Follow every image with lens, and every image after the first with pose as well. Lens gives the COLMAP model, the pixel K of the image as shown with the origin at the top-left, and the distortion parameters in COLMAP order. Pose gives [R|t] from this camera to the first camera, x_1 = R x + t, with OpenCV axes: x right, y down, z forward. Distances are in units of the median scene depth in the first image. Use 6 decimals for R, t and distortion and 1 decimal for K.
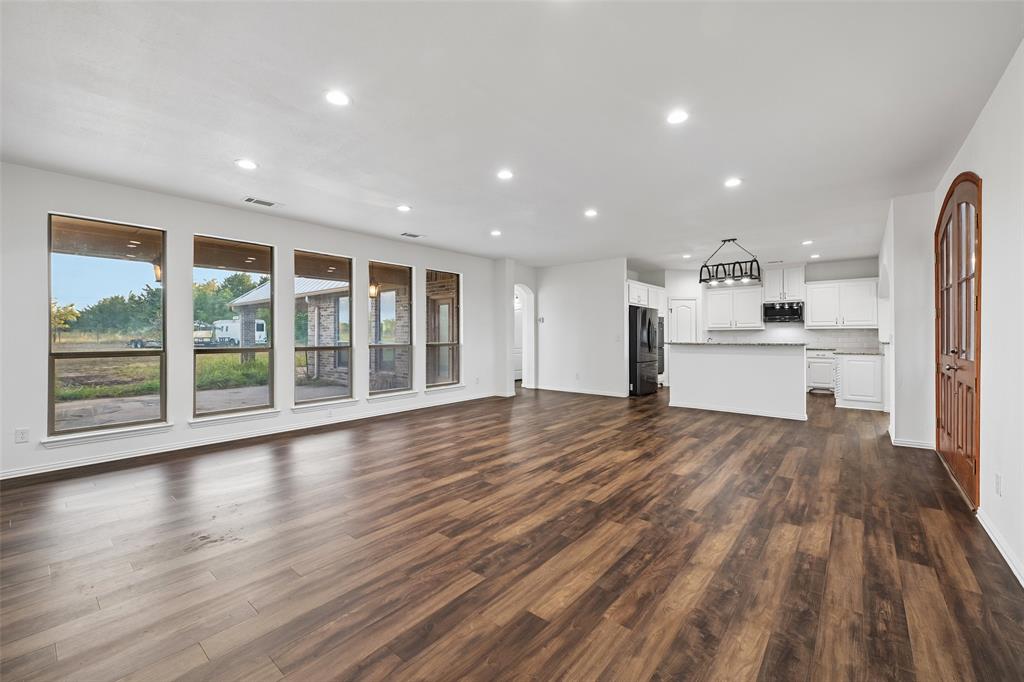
lens RADIAL K [[418.0, 0, 517.8], [0, 418.0, 335.4], [0, 0, 1]] dist [0.003421, -0.000231]
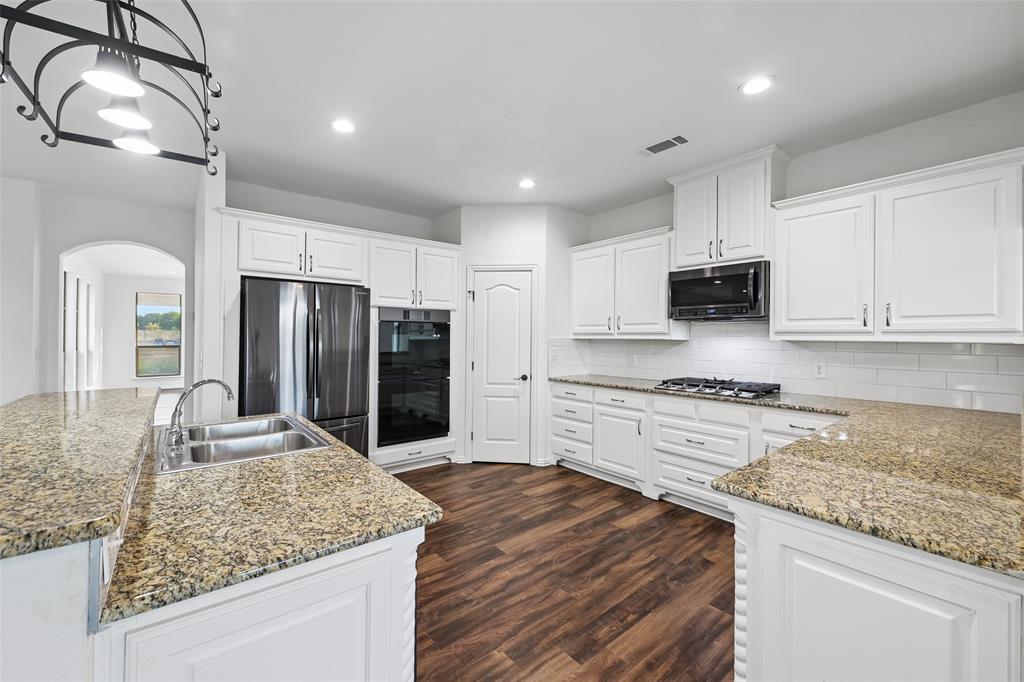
lens RADIAL K [[418.0, 0, 510.6], [0, 418.0, 340.6], [0, 0, 1]] dist [0.003421, -0.000231]
pose [[0.980027, 0.013016, -0.198436, 0.521832], [-0.013808, 0.999901, -0.002609, -0.010640], [0.198382, 0.005296, 0.980110, 0.597727]]
